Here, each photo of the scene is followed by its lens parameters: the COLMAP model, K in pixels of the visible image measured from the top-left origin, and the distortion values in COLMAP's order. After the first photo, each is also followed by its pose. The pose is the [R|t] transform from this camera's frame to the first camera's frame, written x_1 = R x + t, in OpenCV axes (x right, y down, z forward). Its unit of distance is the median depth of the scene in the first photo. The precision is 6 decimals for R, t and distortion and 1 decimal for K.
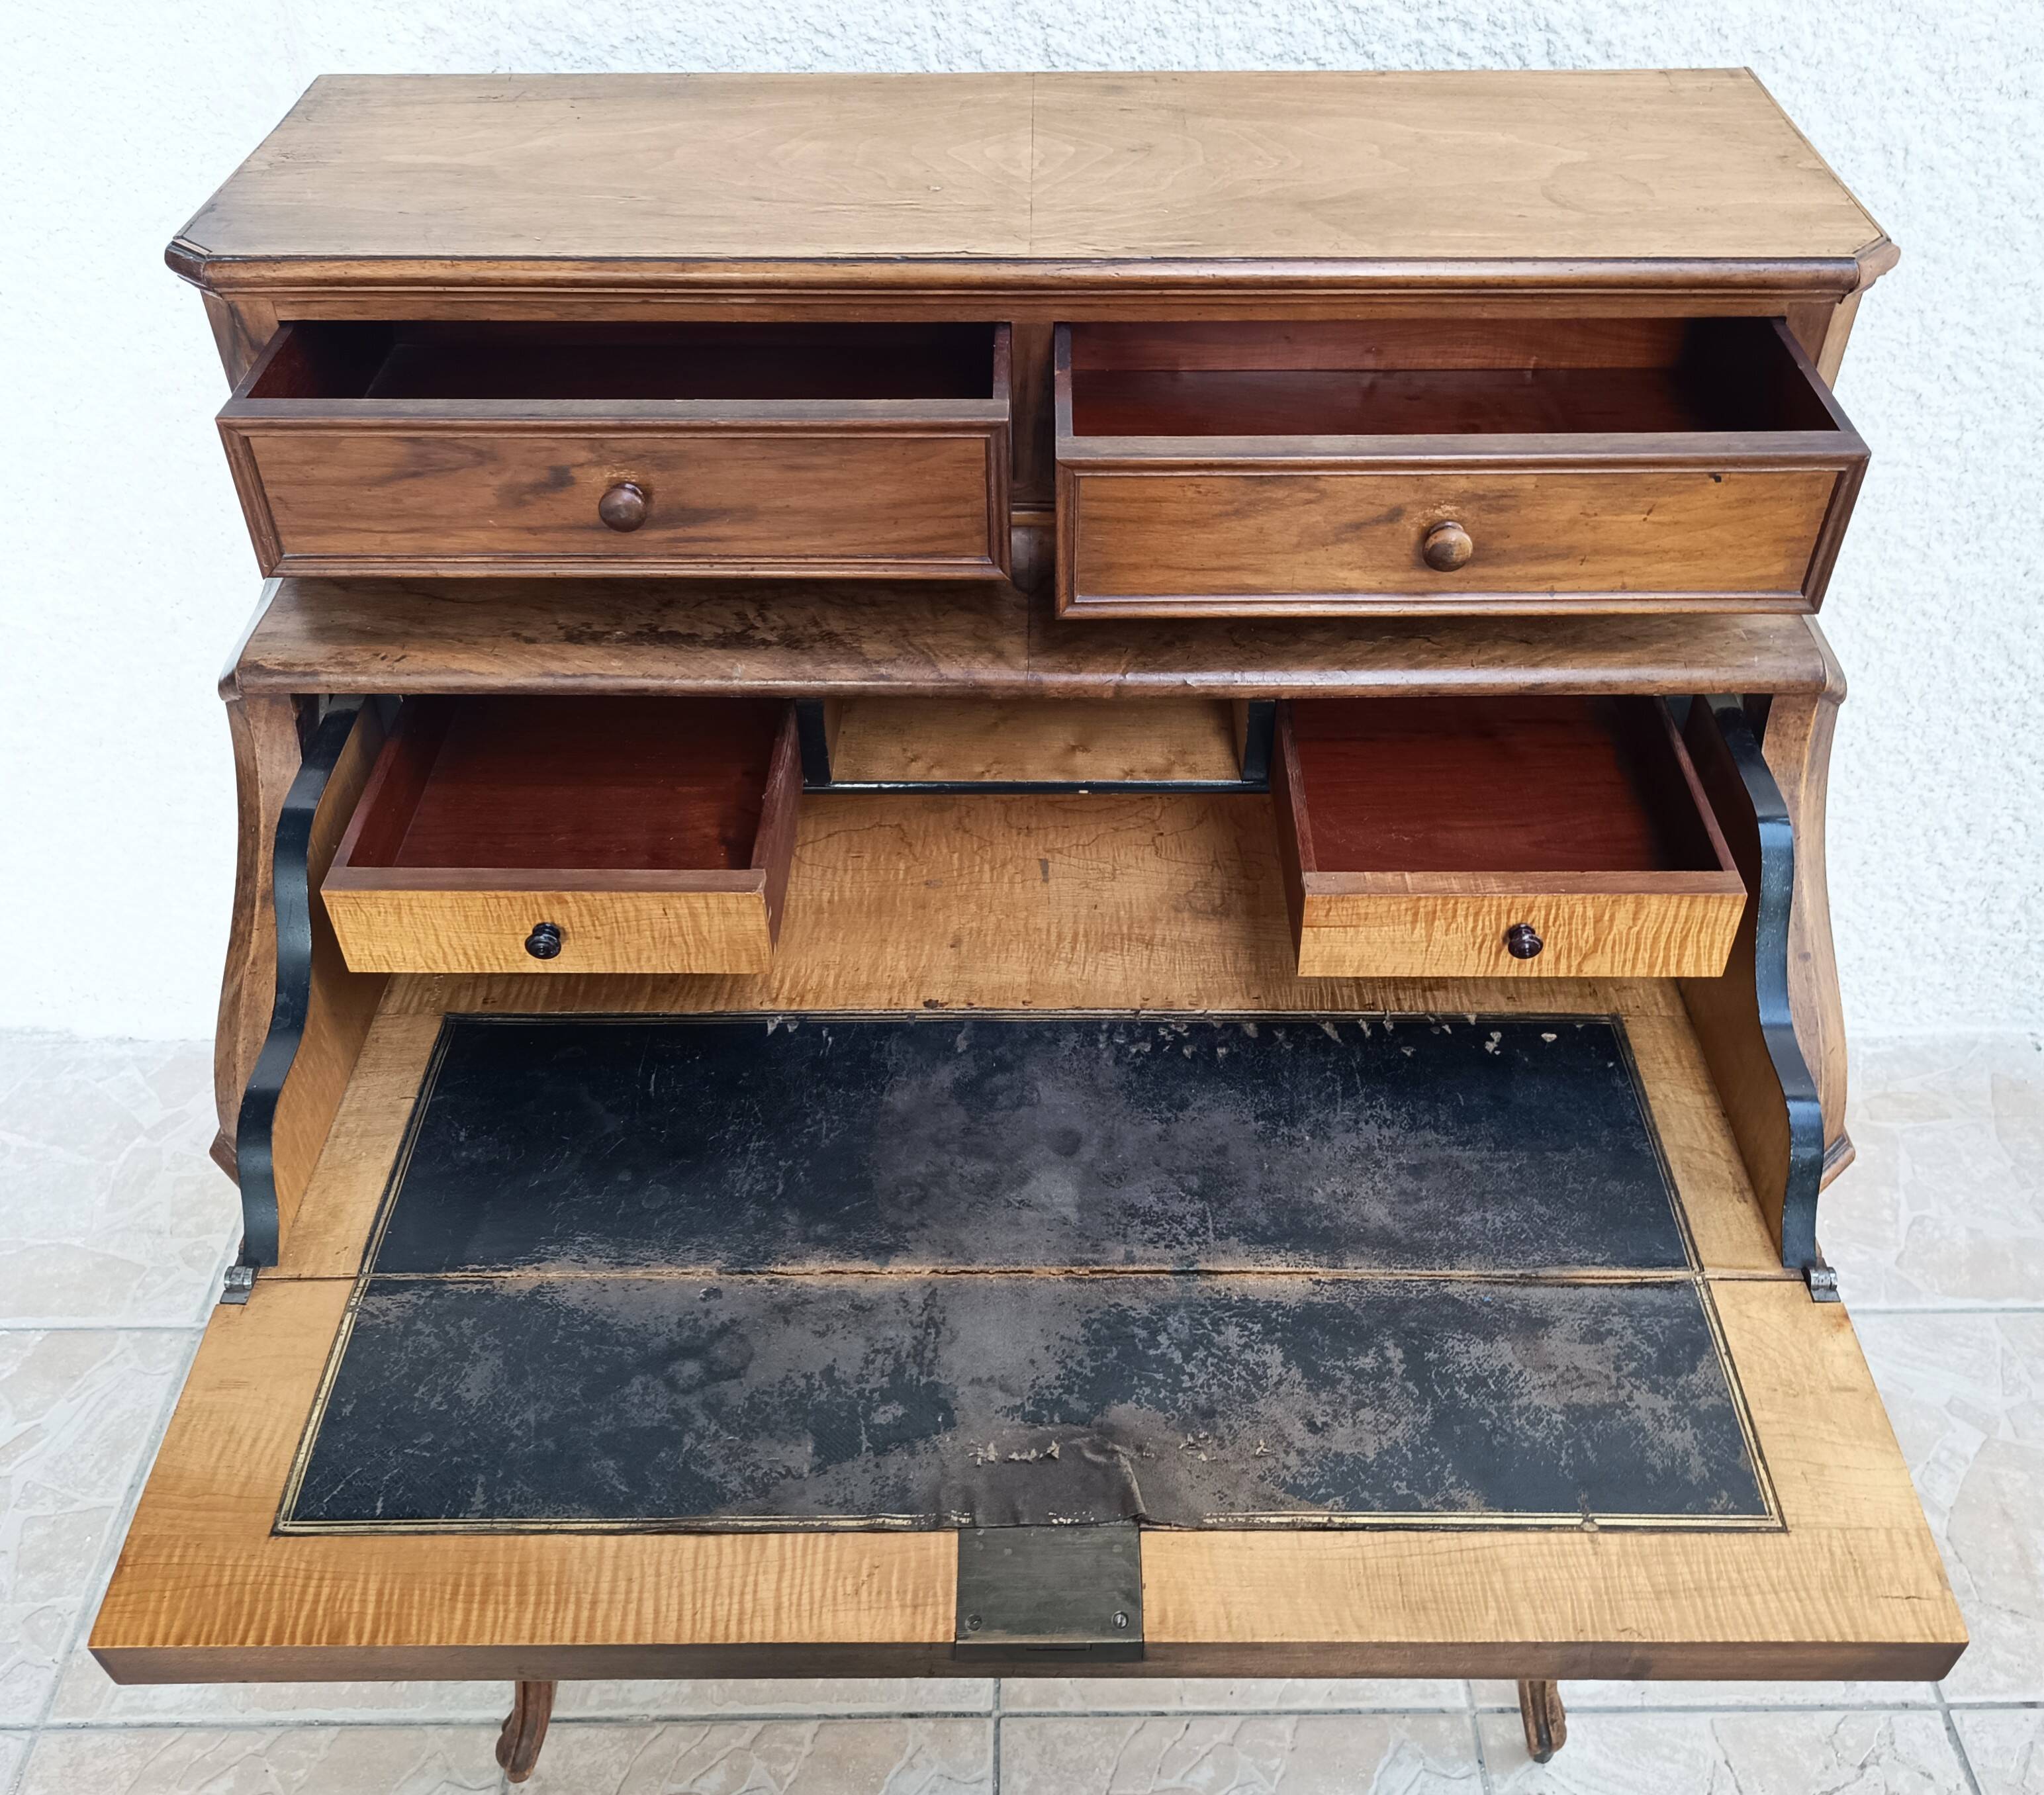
lens RADIAL K [[1879.2, 0, 1054.5], [0, 1879.2, 867.7], [0, 0, 1]] dist [0.004316, 0.000000]
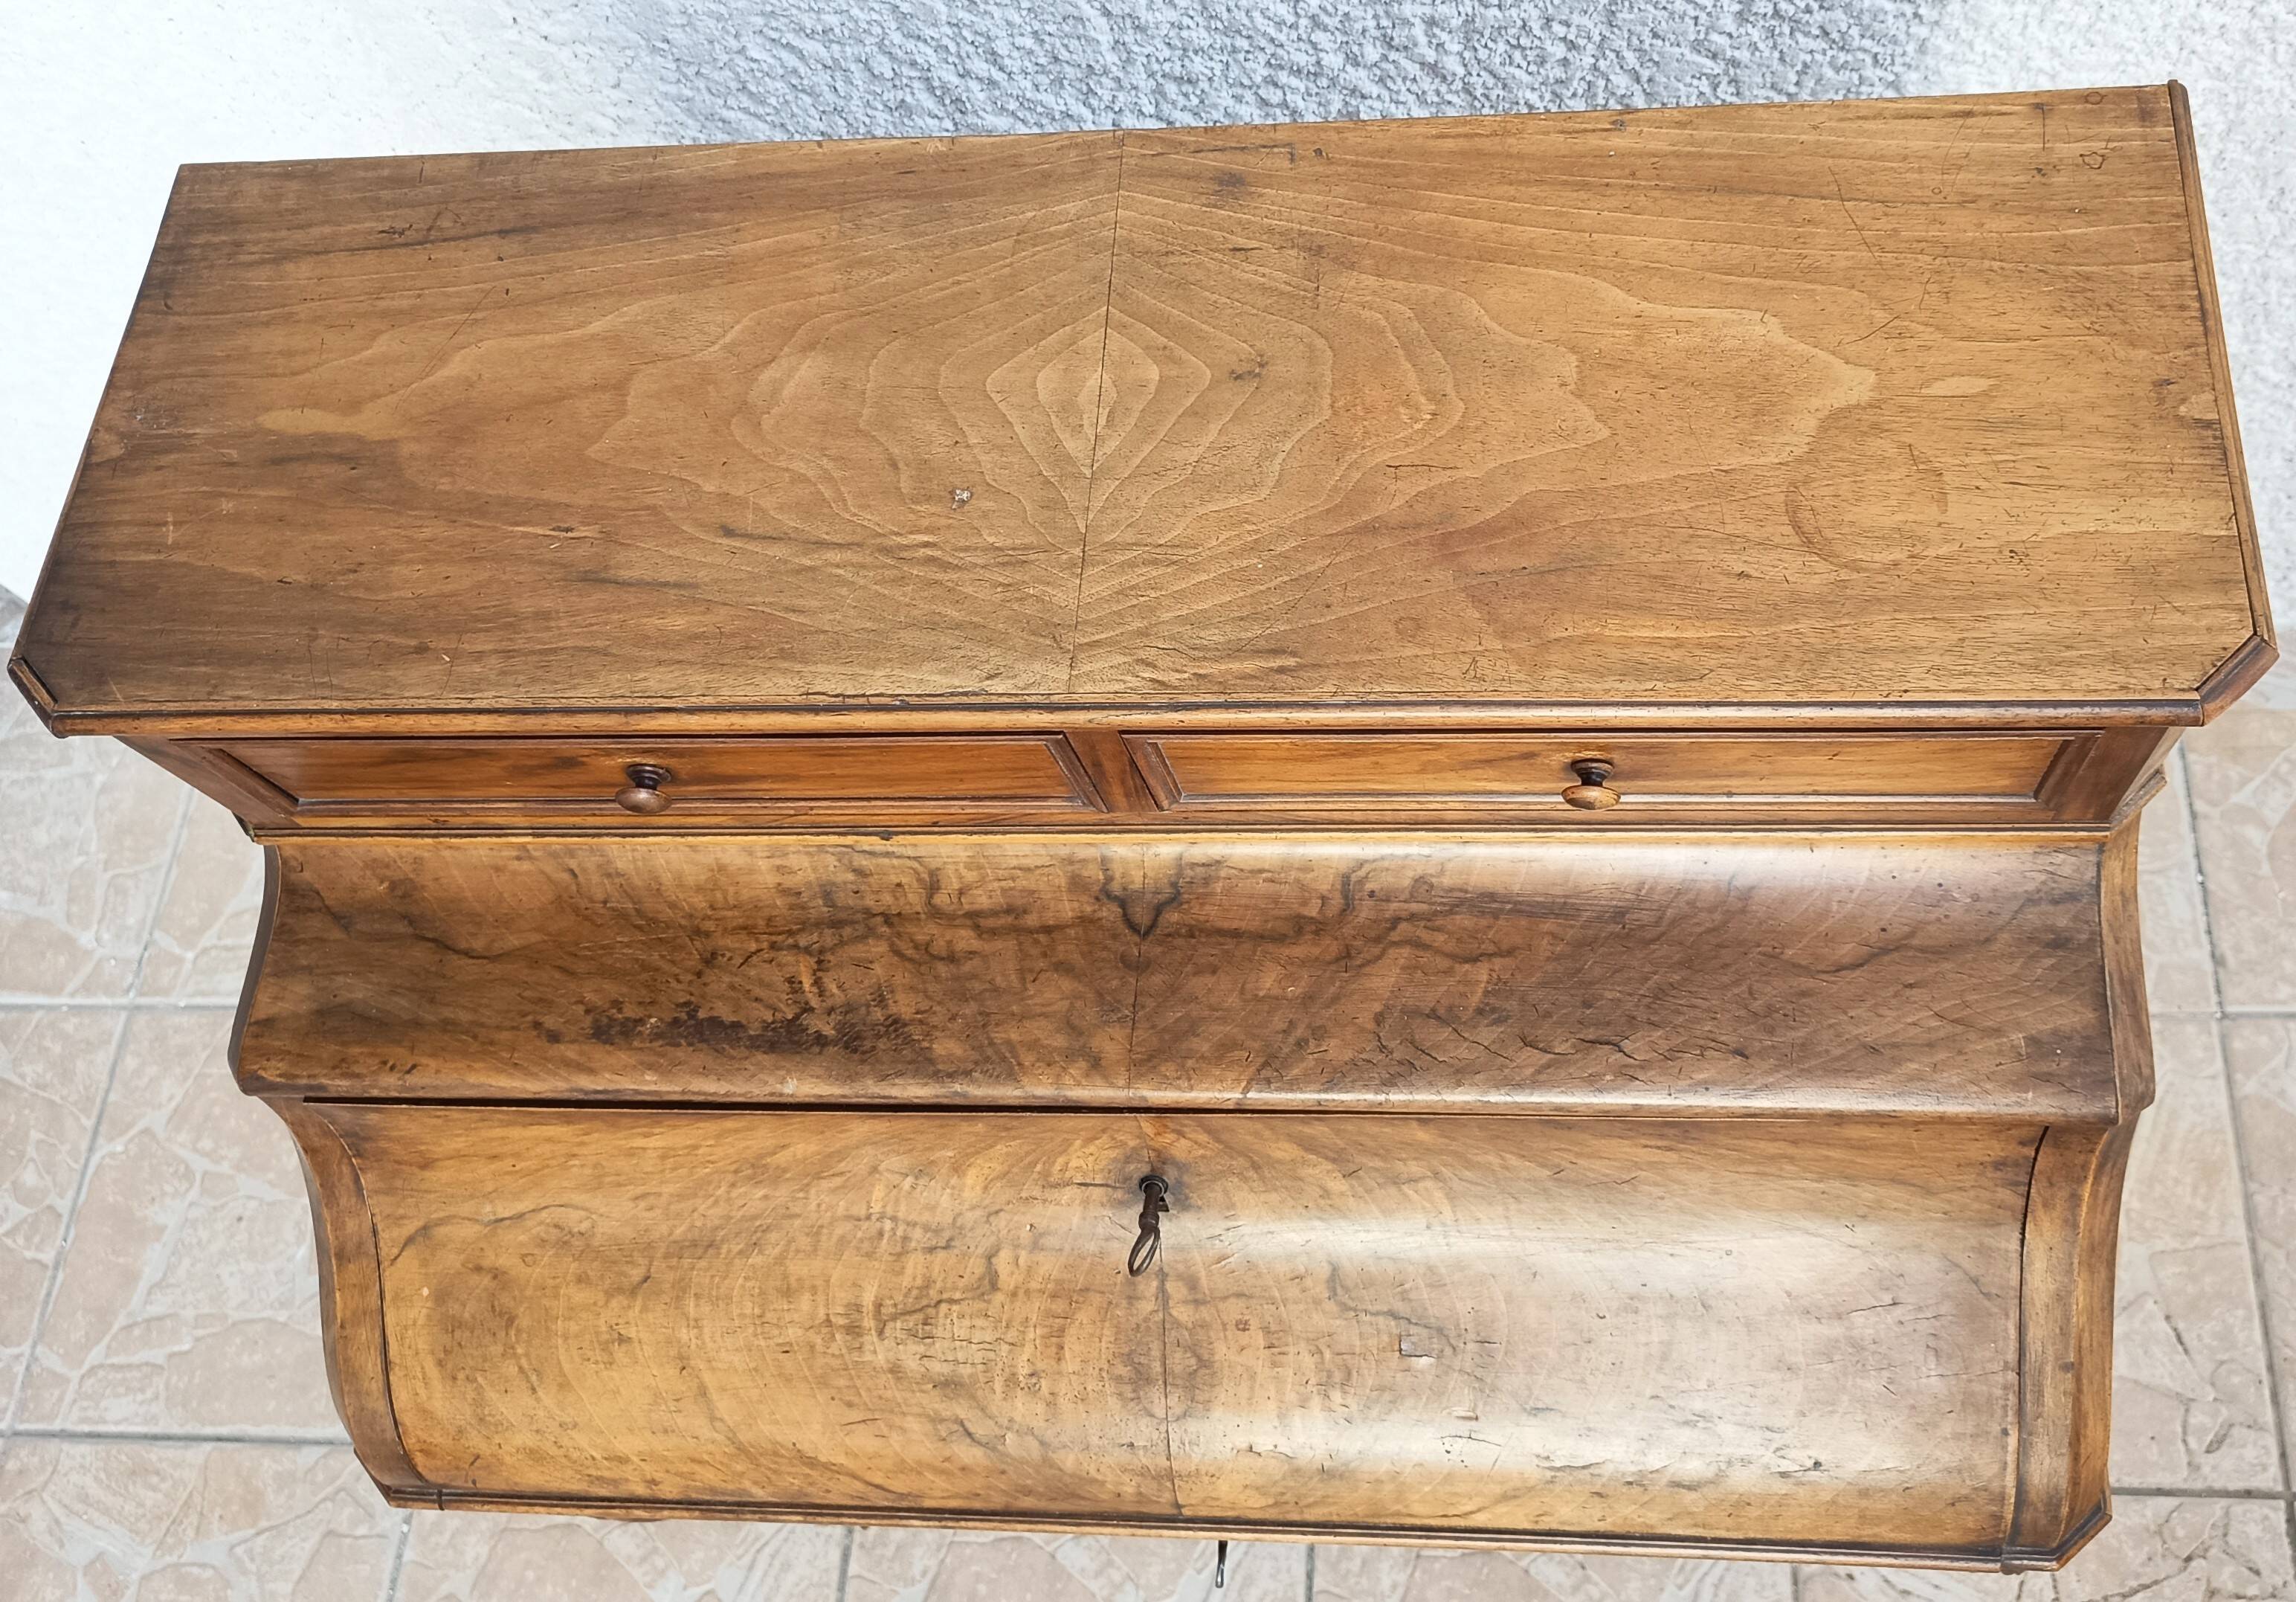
lens RADIAL K [[2106.5, 0, 1362.5], [0, 2106.5, 661.2], [0, 0, 1]] dist [0.006045, 0.000000]
pose [[0.994052, -0.001139, -0.108904, 0.128799], [0.046058, 0.910523, 0.410886, -0.442993], [0.098692, -0.413458, 0.905159, 0.164518]]
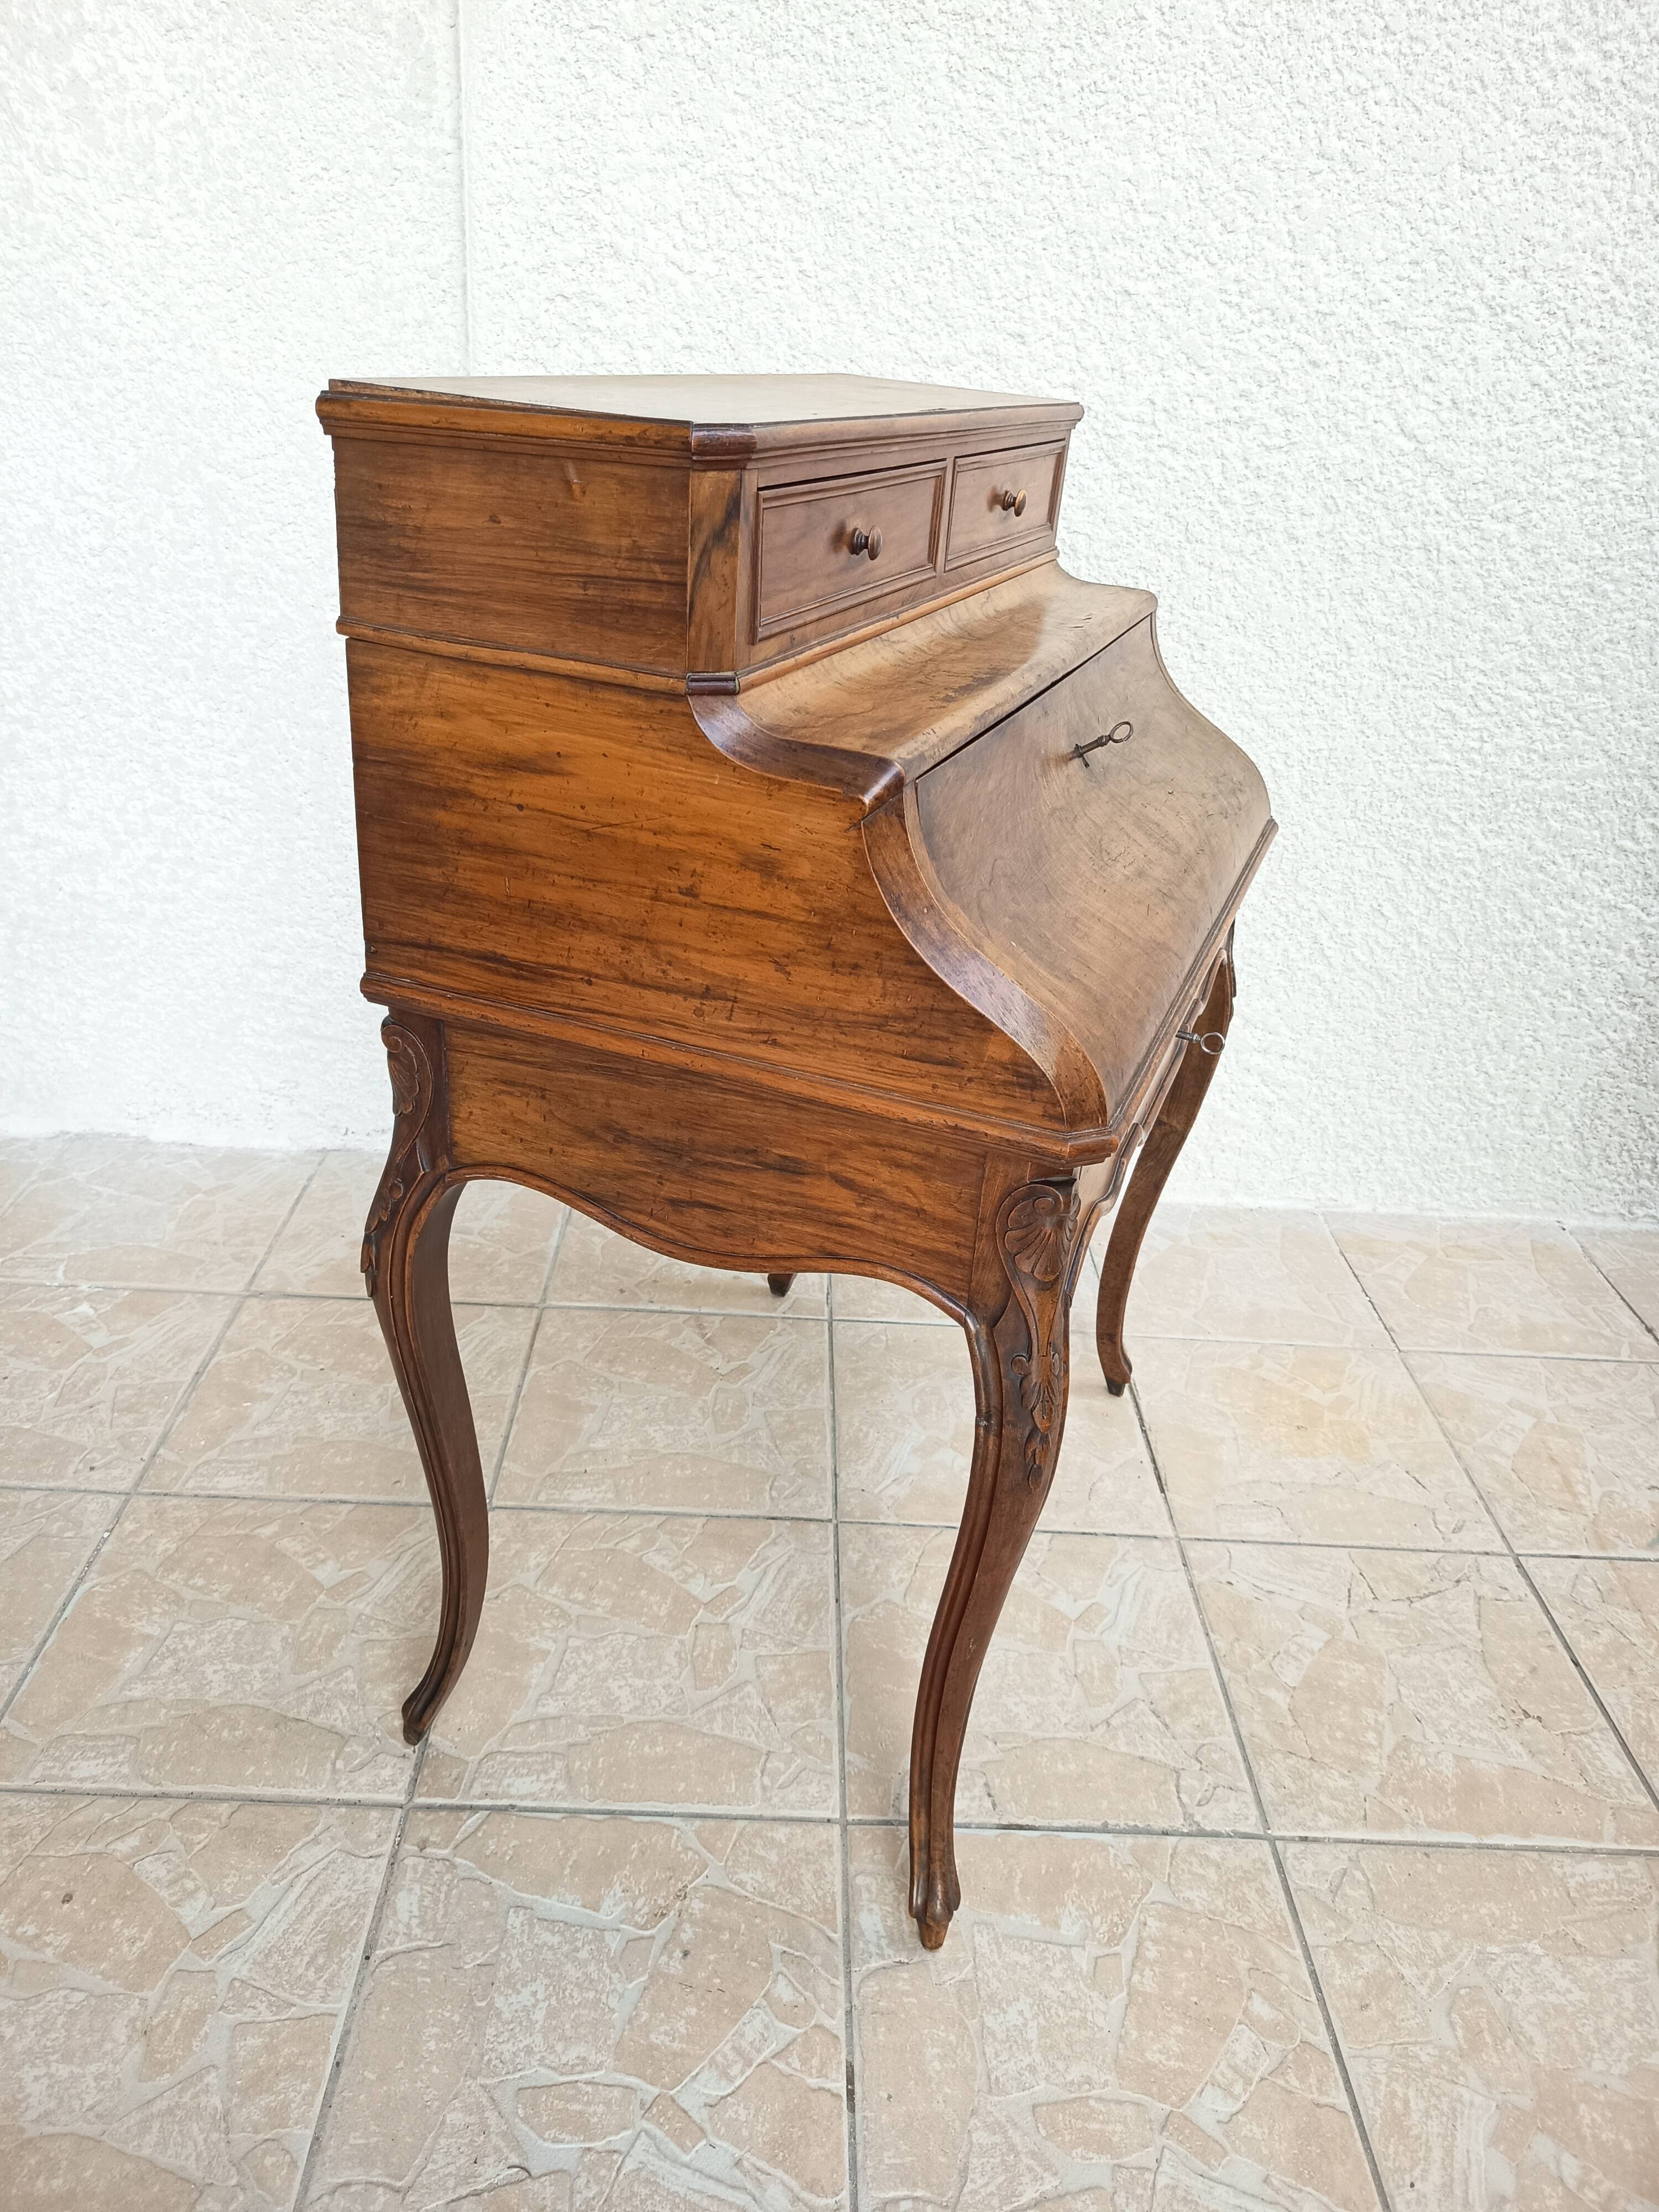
lens RADIAL K [[1567.2, 0, 834.9], [0, 1567.2, 1093.6], [0, 0, 1]] dist [0.034789, -0.038578]
pose [[0.997821, 0.057977, 0.031480, -0.092087], [-0.048676, 0.969087, -0.241870, 0.456656], [-0.044530, 0.239810, 0.969798, -0.206483]]
